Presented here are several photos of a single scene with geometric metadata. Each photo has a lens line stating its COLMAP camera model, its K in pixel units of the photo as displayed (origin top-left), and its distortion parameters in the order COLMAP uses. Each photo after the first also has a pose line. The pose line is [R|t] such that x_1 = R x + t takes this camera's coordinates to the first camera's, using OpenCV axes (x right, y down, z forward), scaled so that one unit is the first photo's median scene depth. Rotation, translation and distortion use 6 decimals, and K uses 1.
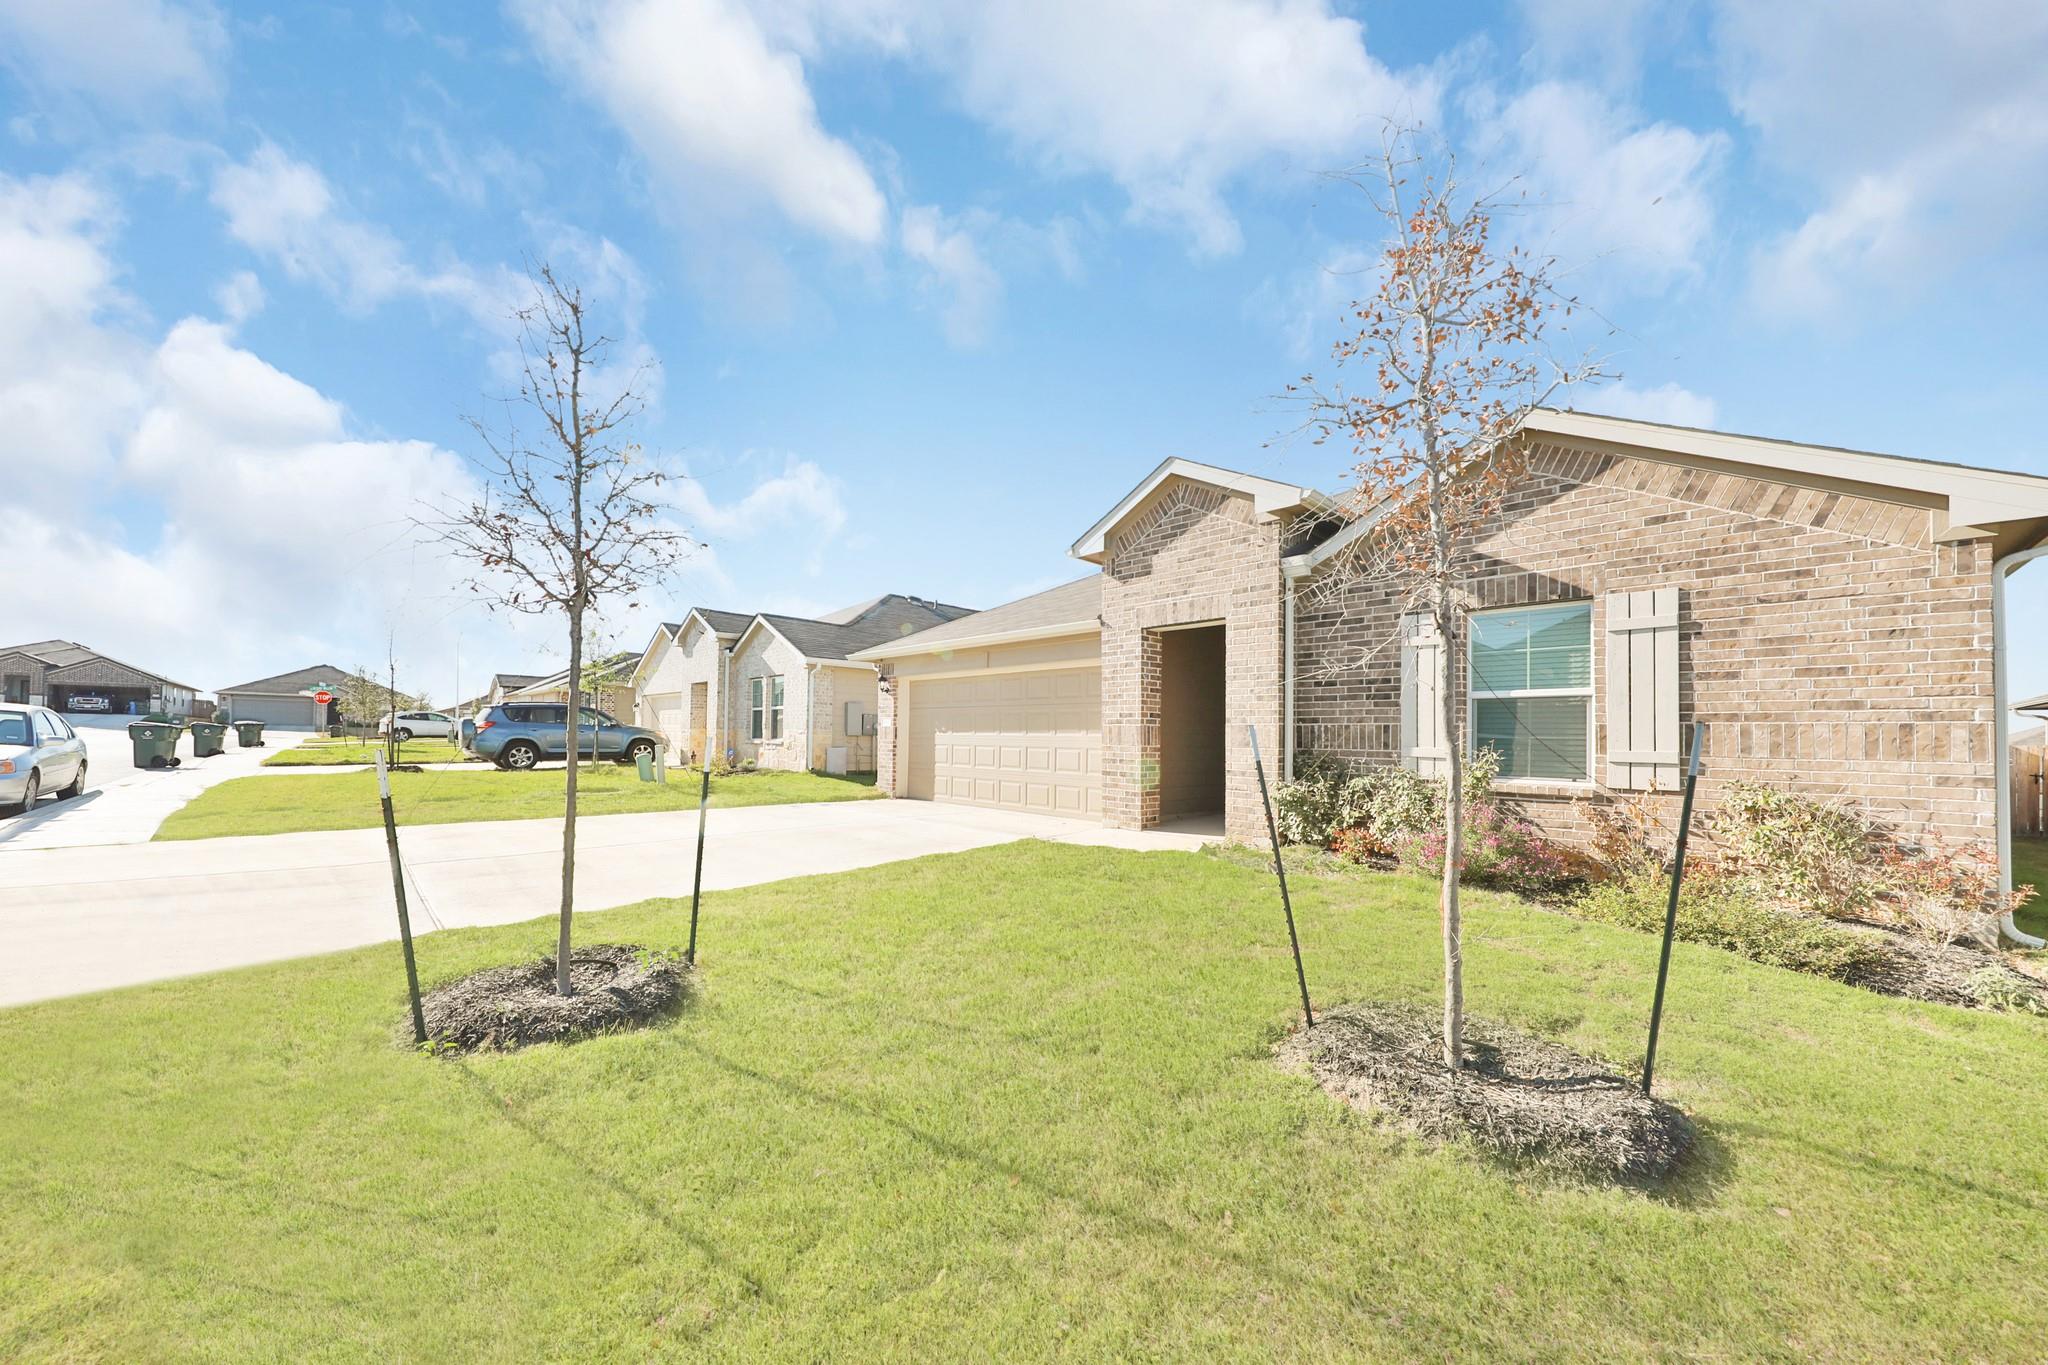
lens RADIAL K [[721.7, 0, 1020.2], [0, 721.7, 710.6], [0, 0, 1]] dist [-0.000505, -0.000139]
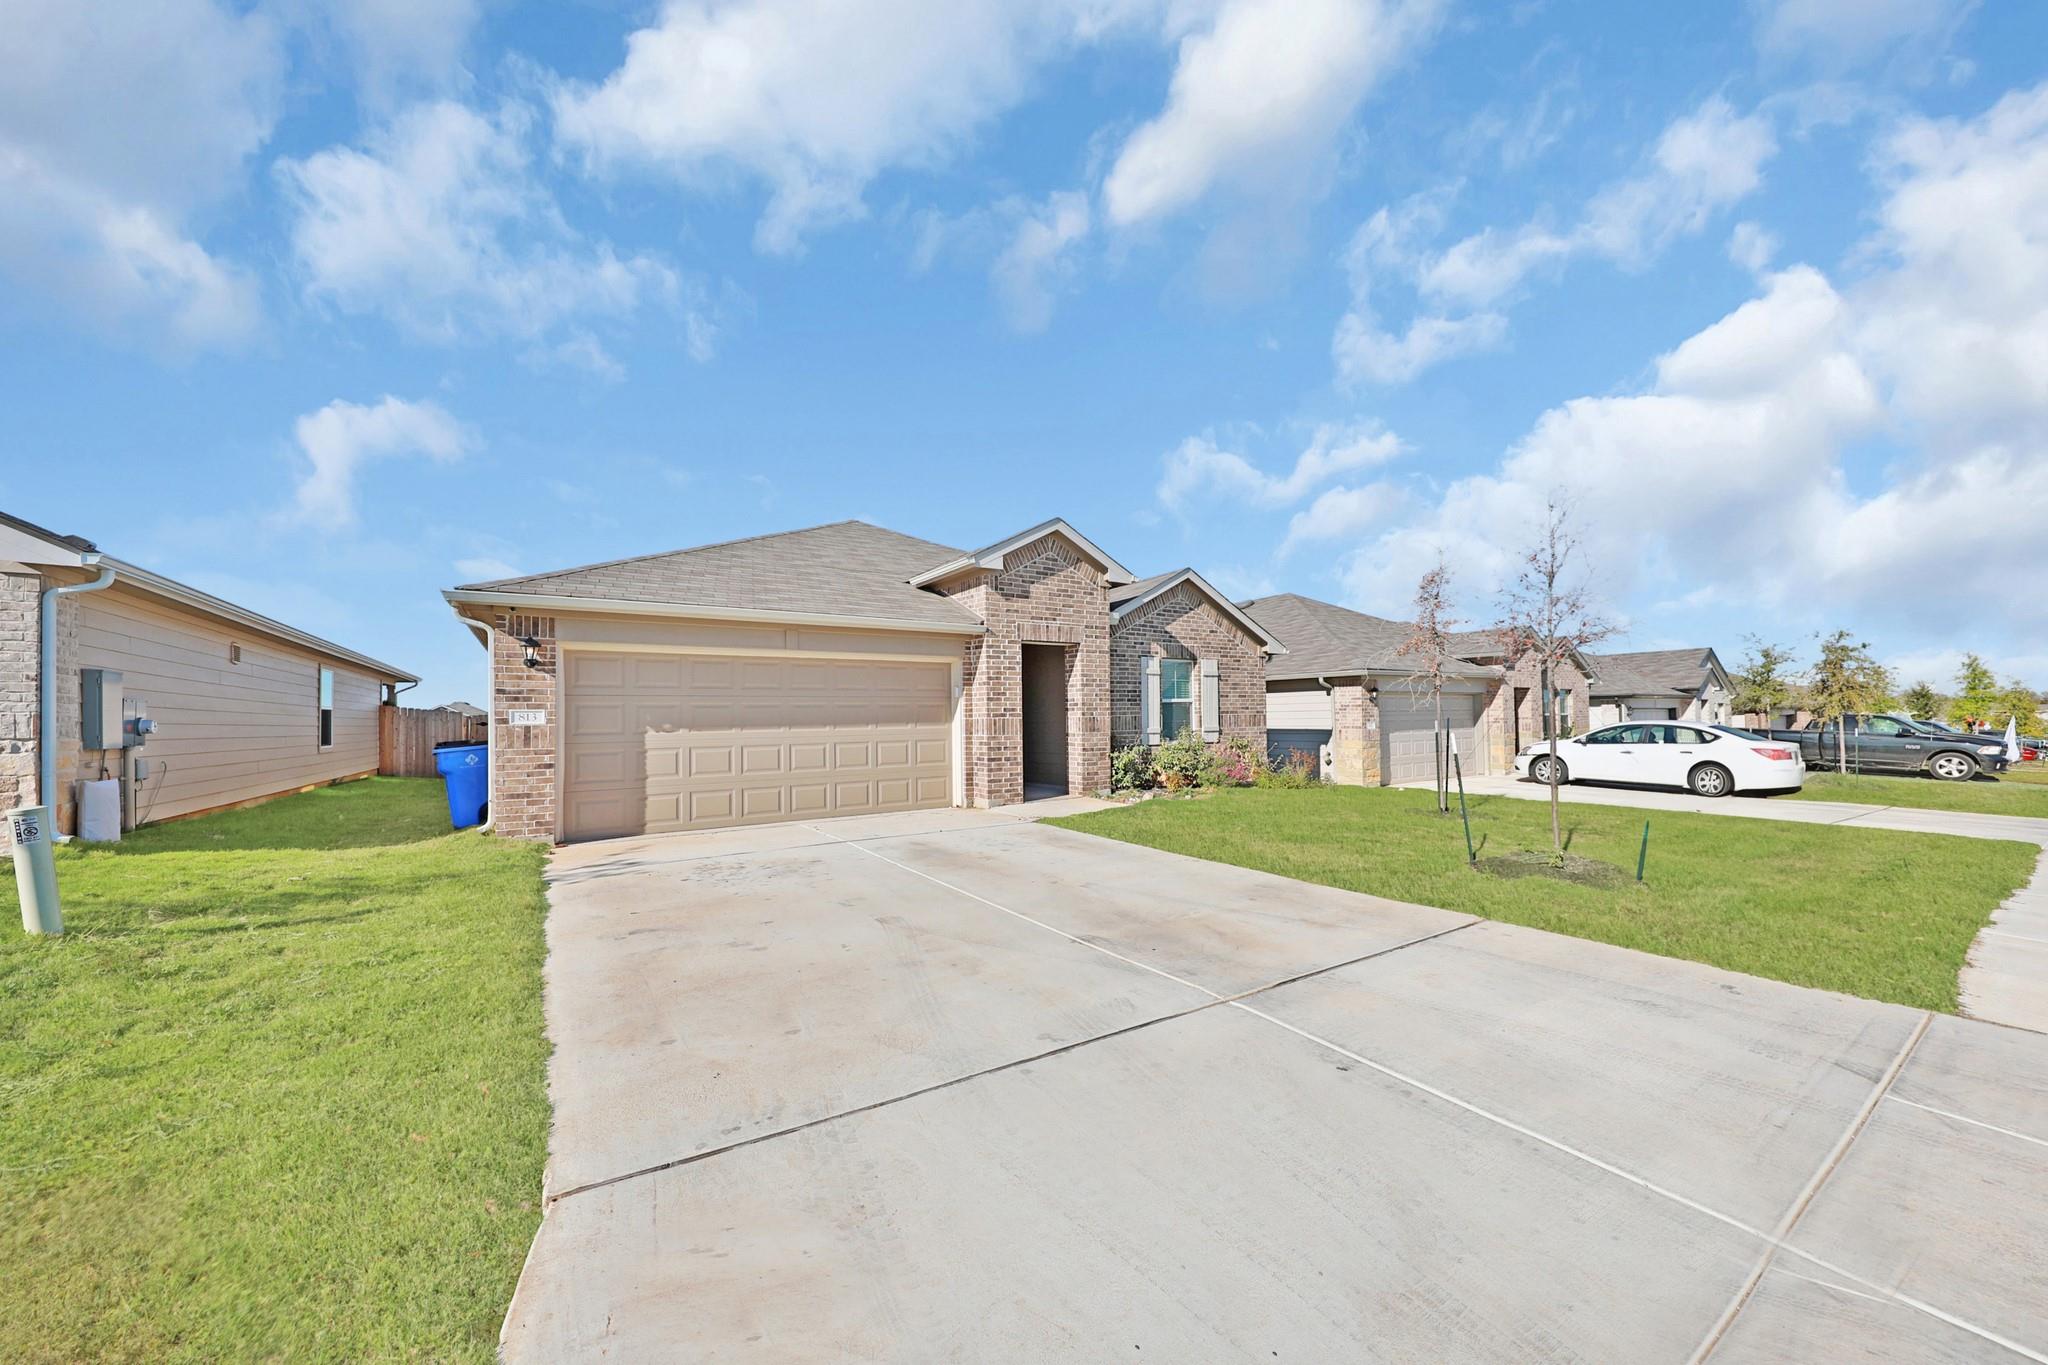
lens RADIAL K [[699.7, 0, 1024.0], [0, 699.7, 682.5], [0, 0, 1]] dist [-0.000498, -0.000043]
pose [[0.182442, 0.033332, 0.982651, -1.228616], [-0.020177, 0.999342, -0.030152, -0.005301], [-0.983009, -0.014326, 0.182995, 0.937412]]
